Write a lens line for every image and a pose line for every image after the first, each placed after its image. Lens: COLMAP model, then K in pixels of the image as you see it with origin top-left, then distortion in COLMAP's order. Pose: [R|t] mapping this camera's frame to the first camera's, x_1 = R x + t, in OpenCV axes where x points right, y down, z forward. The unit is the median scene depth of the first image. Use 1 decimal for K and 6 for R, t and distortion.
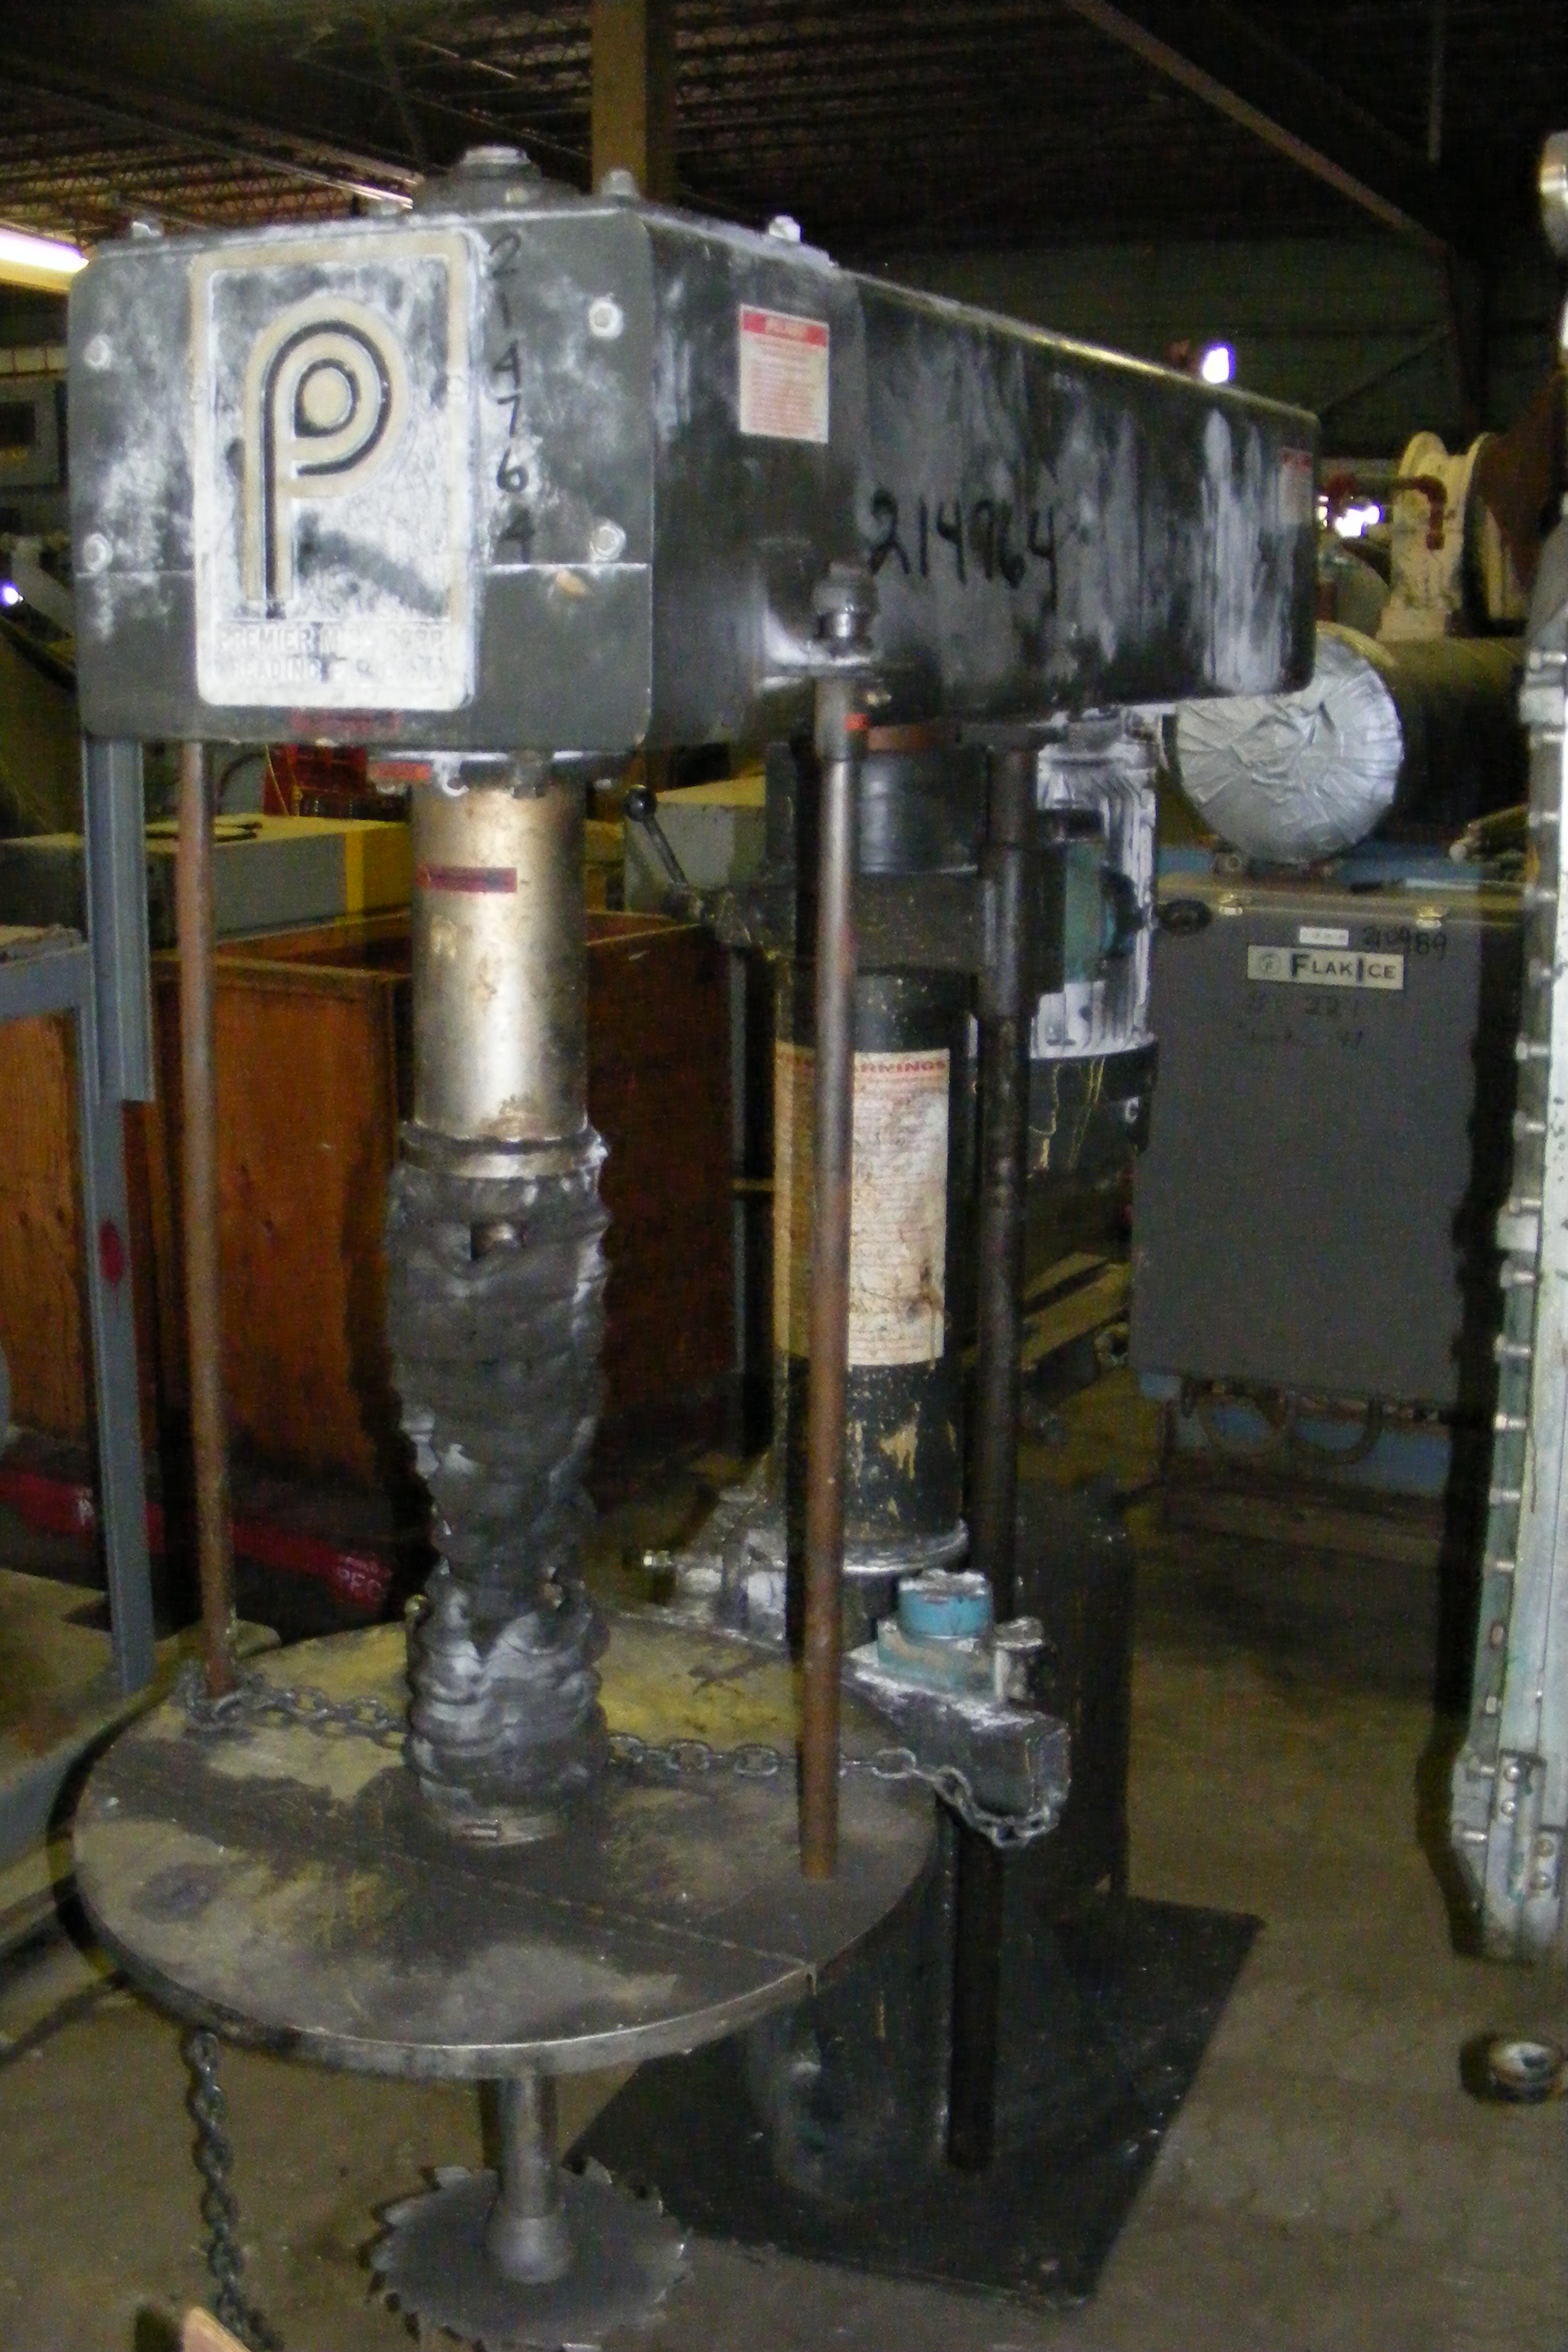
lens RADIAL K [[2729.1, 0, 784.0], [0, 2729.1, 1176.0], [0, 0, 1]] dist [-0.254901, 0.297048]
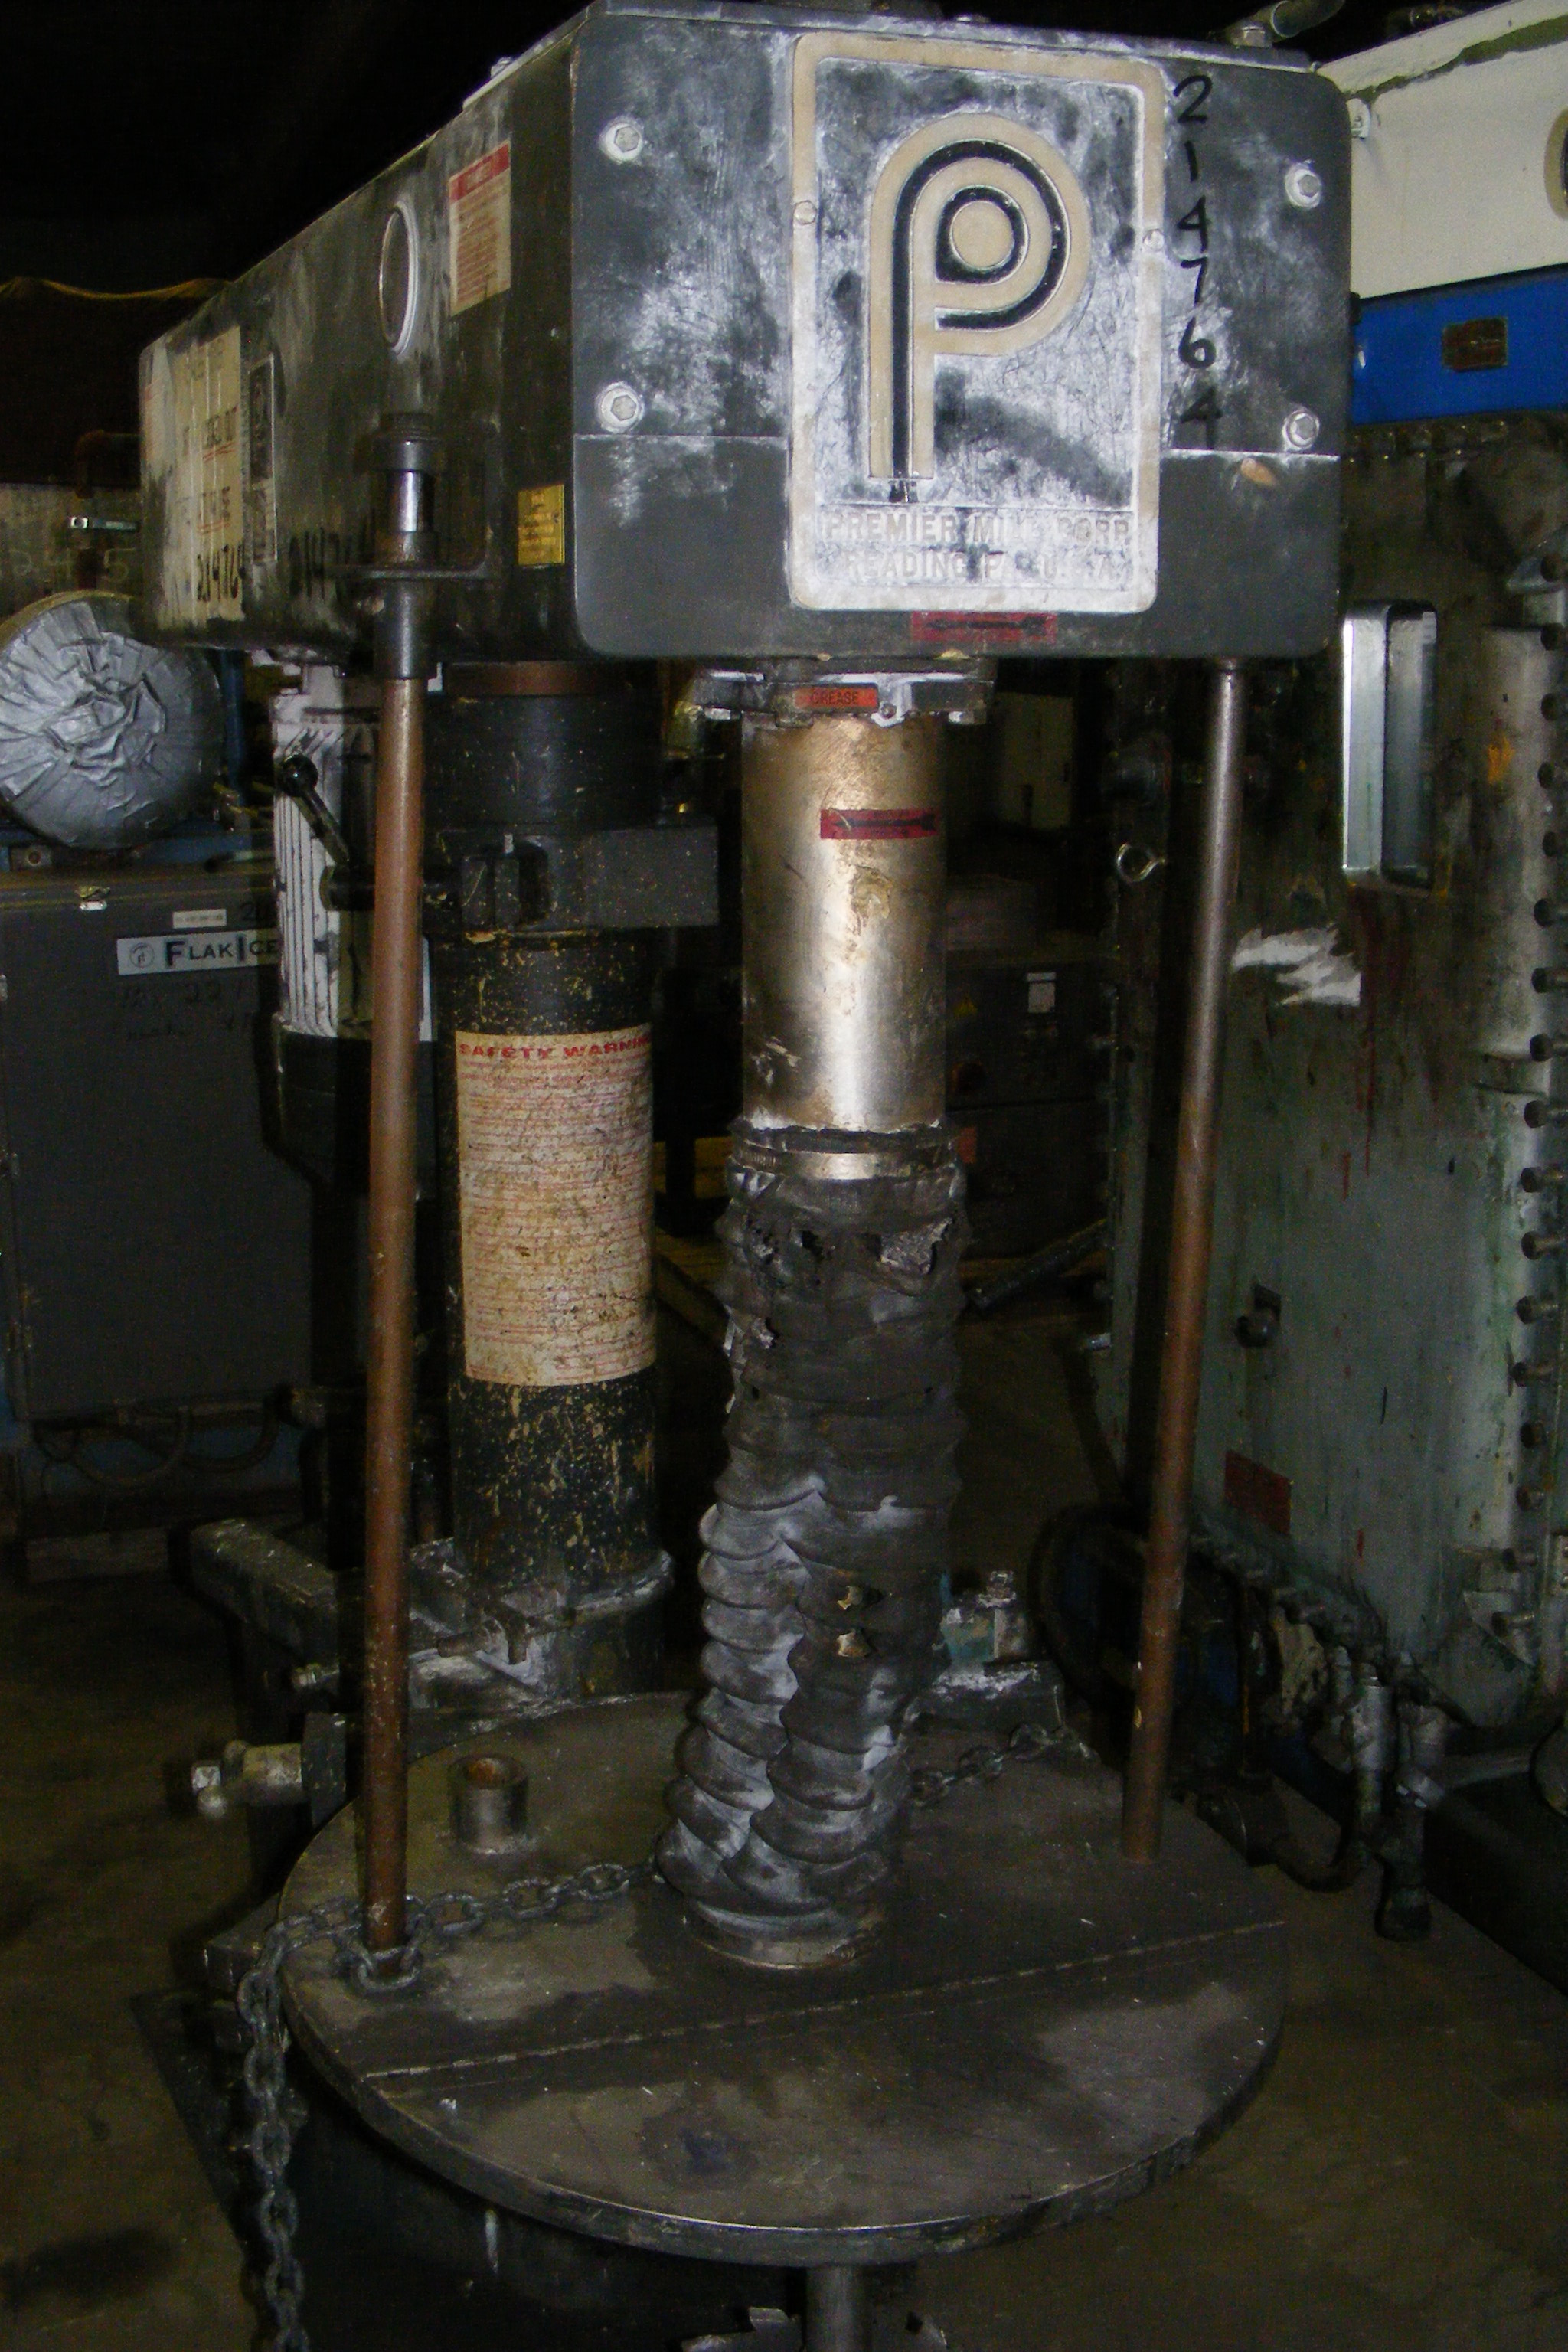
lens RADIAL K [[2729.1, 0, 784.0], [0, 2729.1, 1176.0], [0, 0, 1]] dist [-0.254901, 0.297048]
pose [[0.678880, -0.157315, 0.717199, -0.840408], [0.159910, 0.985009, 0.064692, -0.067861], [-0.716625, 0.070769, 0.693859, 0.489791]]
